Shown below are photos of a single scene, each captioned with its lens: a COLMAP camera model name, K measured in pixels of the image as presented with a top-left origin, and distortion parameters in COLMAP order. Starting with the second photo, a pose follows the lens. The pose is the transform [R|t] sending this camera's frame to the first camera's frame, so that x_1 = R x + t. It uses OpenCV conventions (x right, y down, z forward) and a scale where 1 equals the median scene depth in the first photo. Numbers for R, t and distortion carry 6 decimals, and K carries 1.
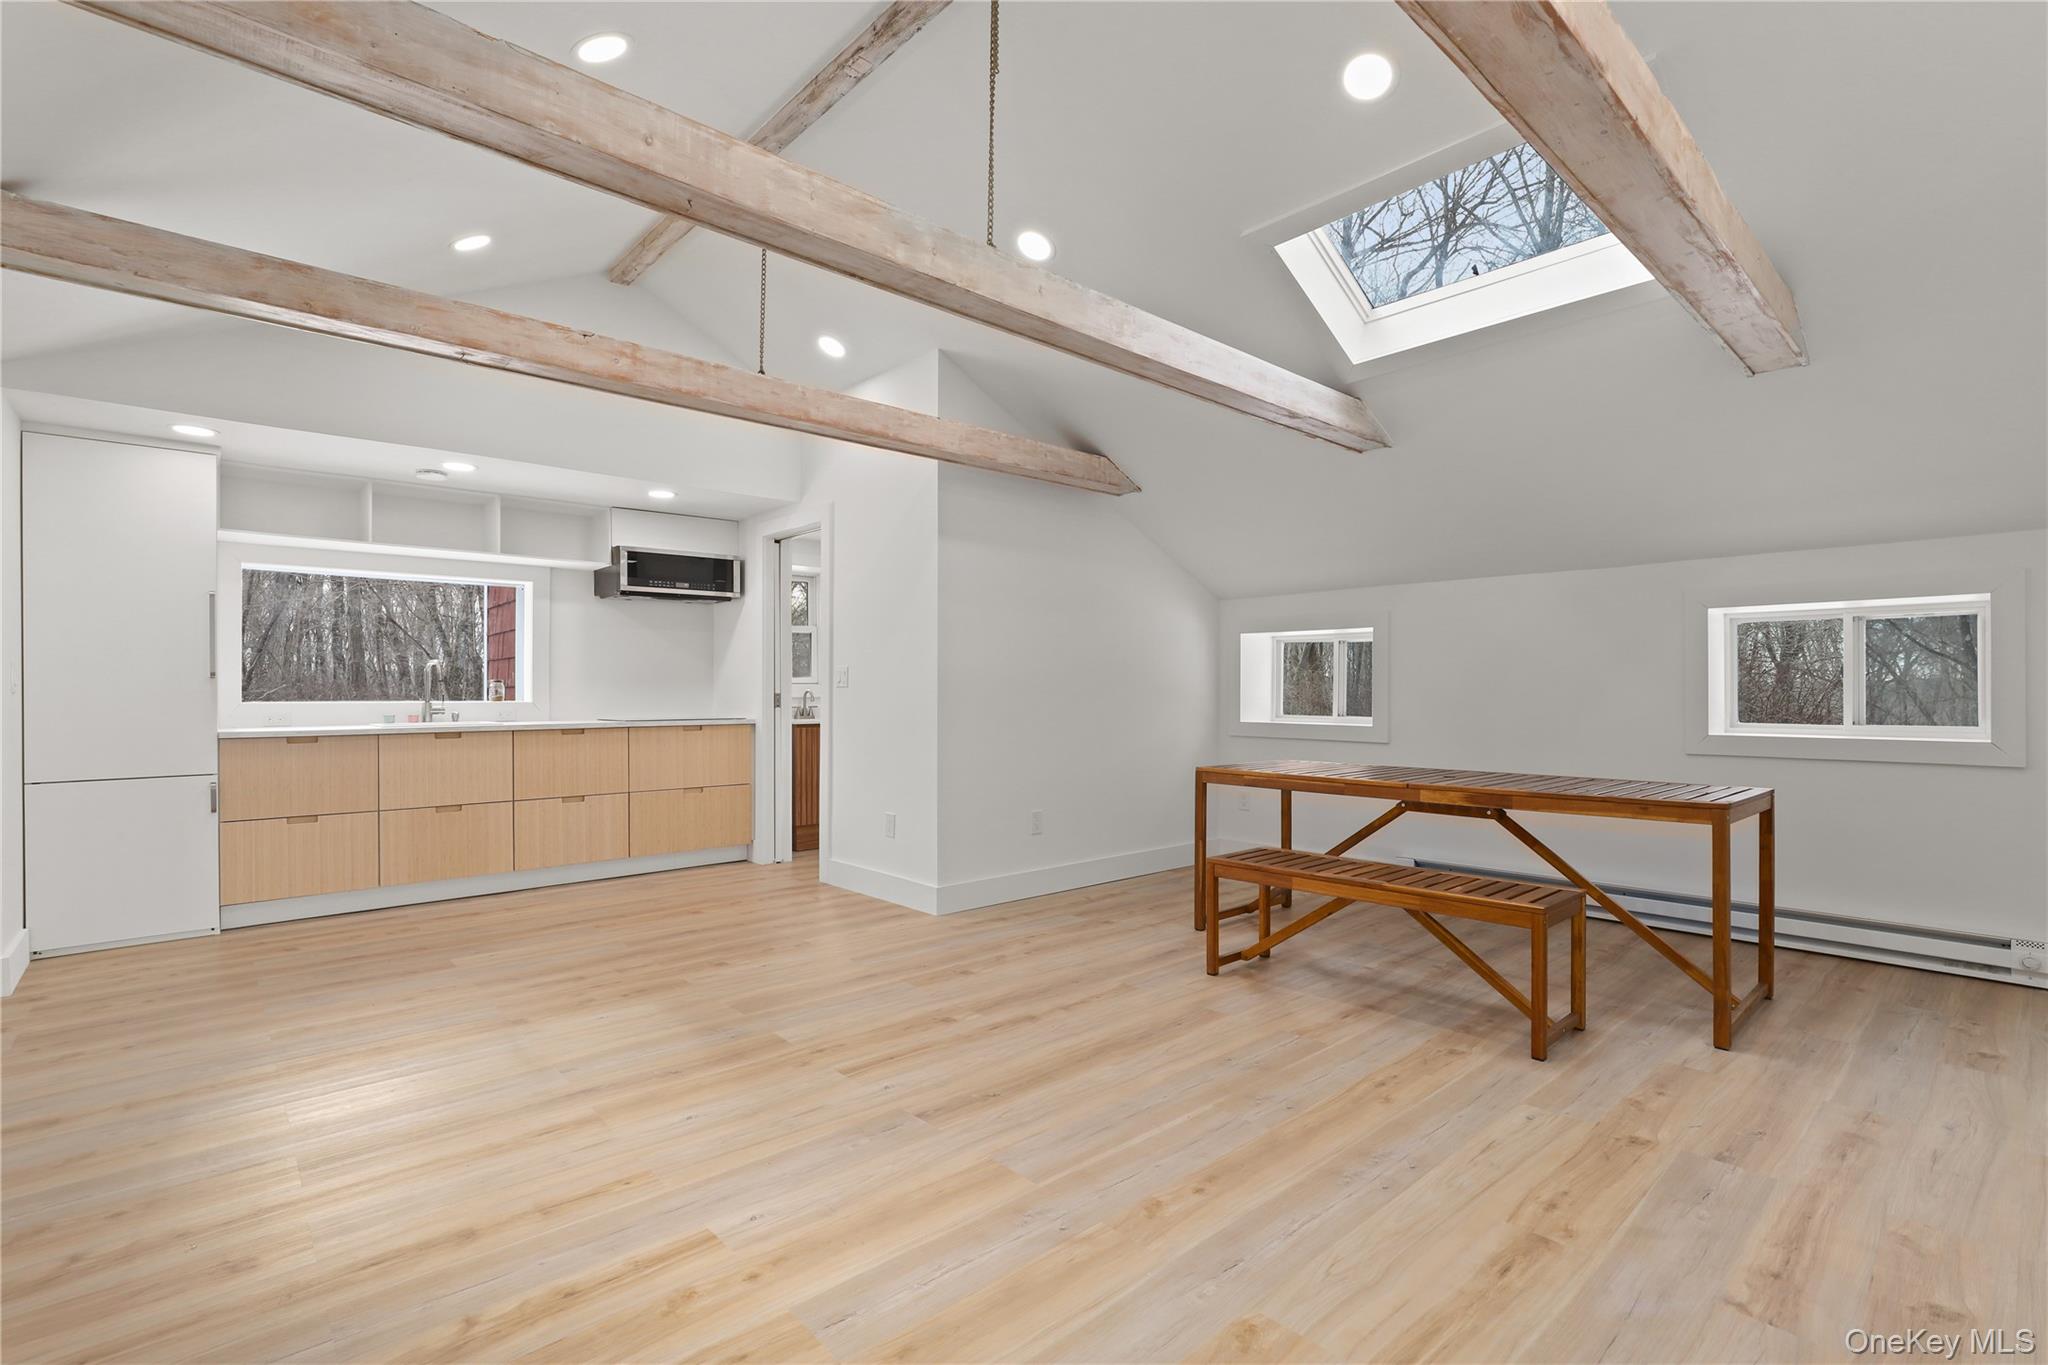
lens RADIAL K [[936.8, 0, 1016.8], [0, 936.8, 687.1], [0, 0, 1]] dist [-0.003929, 0.000211]
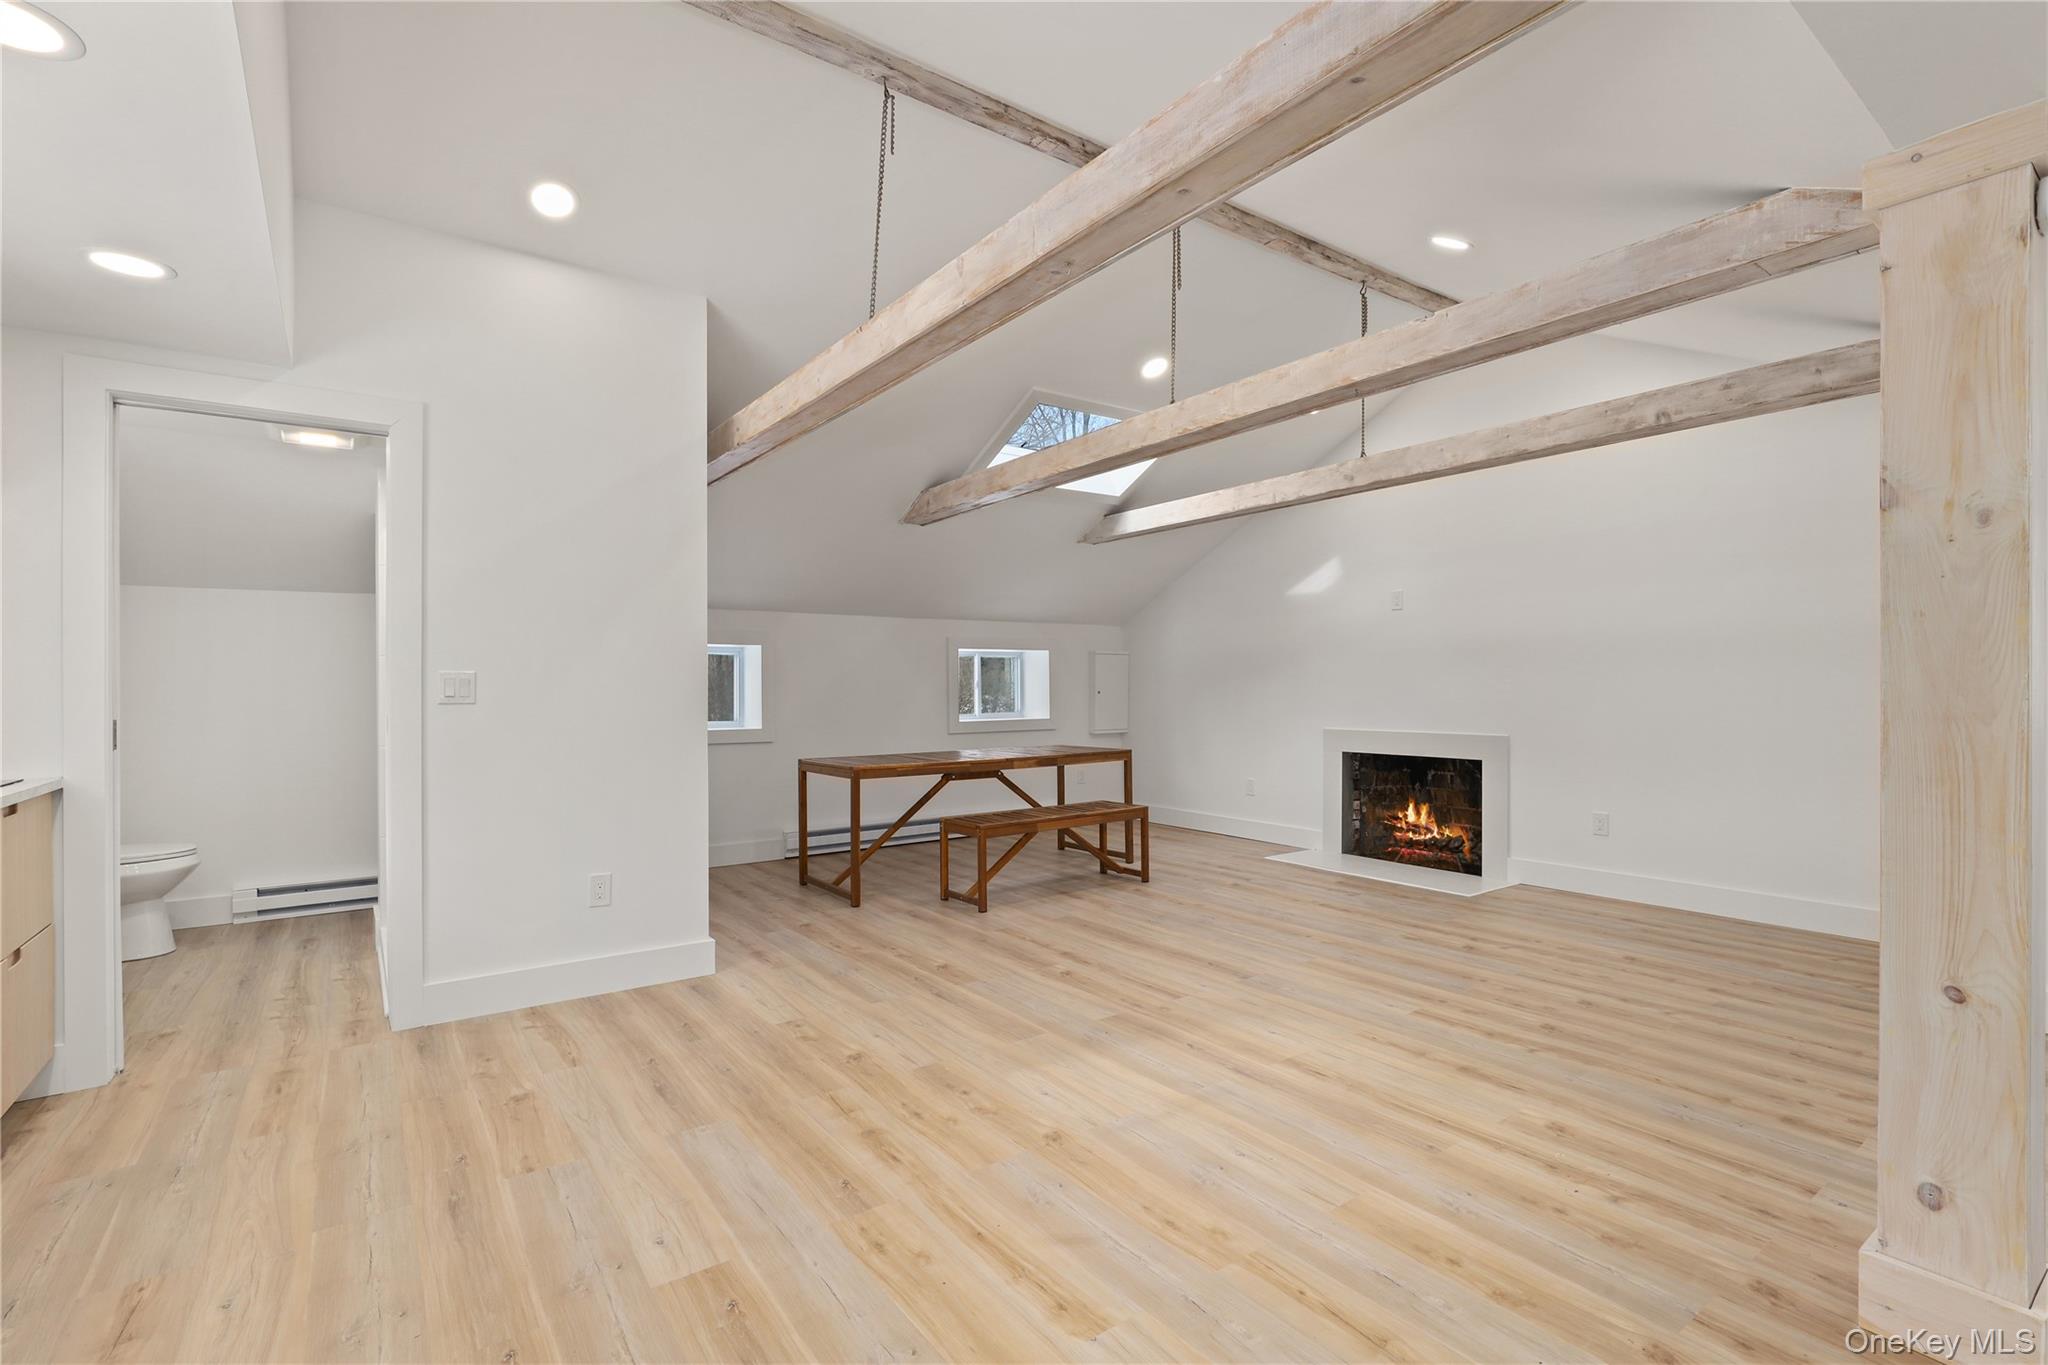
lens RADIAL K [[936.8, 0, 1016.8], [0, 936.8, 687.1], [0, 0, 1]] dist [-0.003929, 0.000211]
pose [[0.105832, -0.000404, 0.994384, -1.029459], [-0.000087, 1.000000, 0.000416, -0.016011], [-0.994384, -0.000131, 0.105832, 0.739638]]
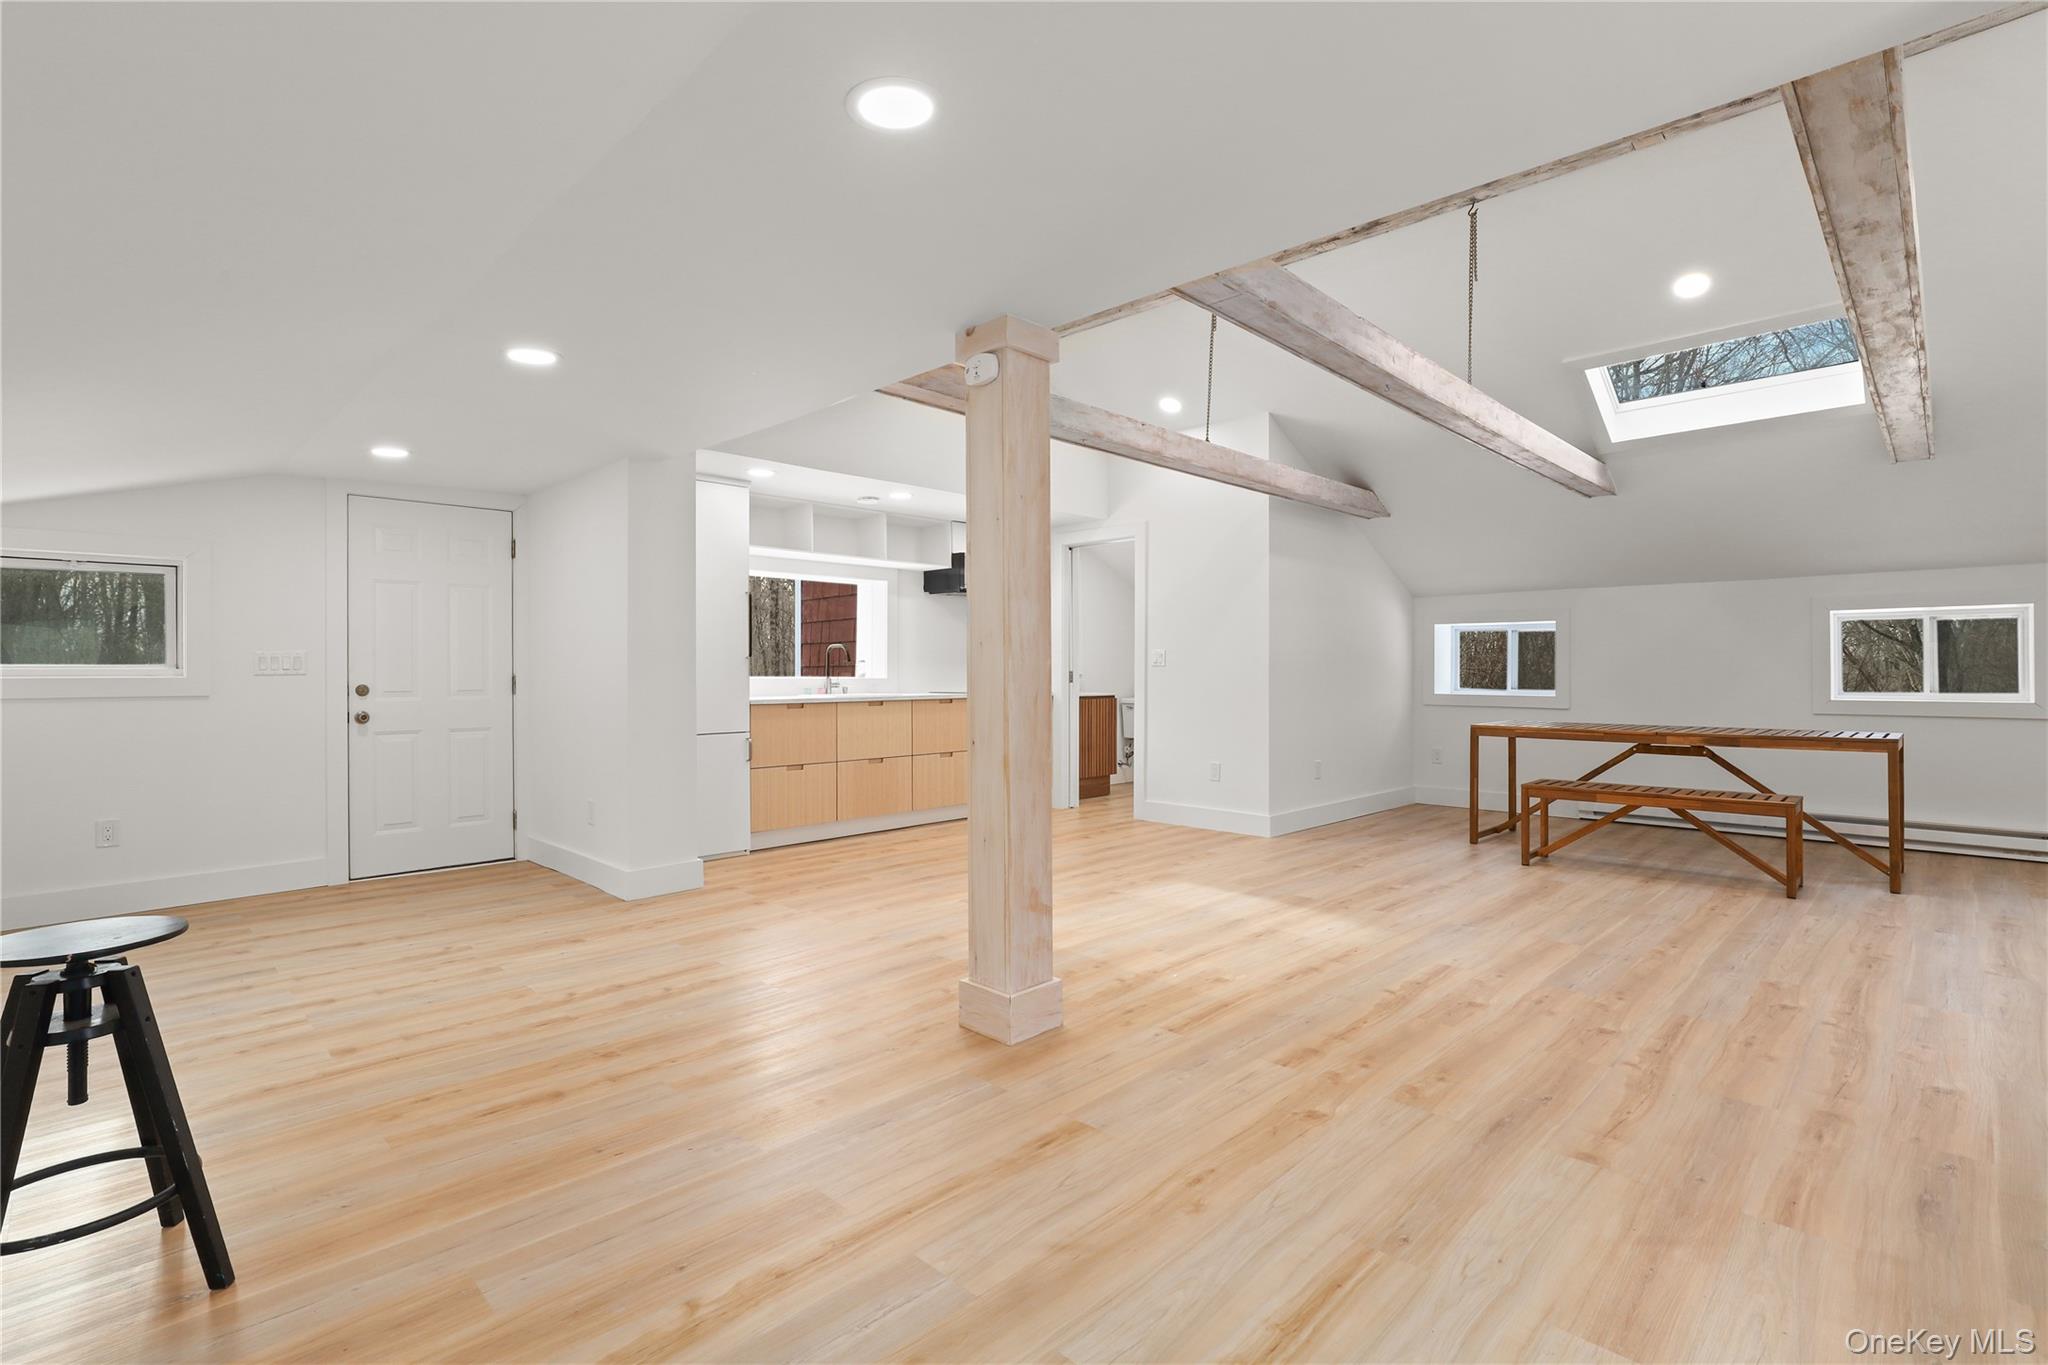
lens RADIAL K [[947.5, 0, 1032.6], [0, 947.5, 661.9], [0, 0, 1]] dist [0.002965, 0.001224]
pose [[0.997785, 0.000824, 0.066514, -0.593433], [-0.000494, 0.999987, -0.004985, 0.001650], [-0.066517, 0.004941, 0.997773, -0.375908]]
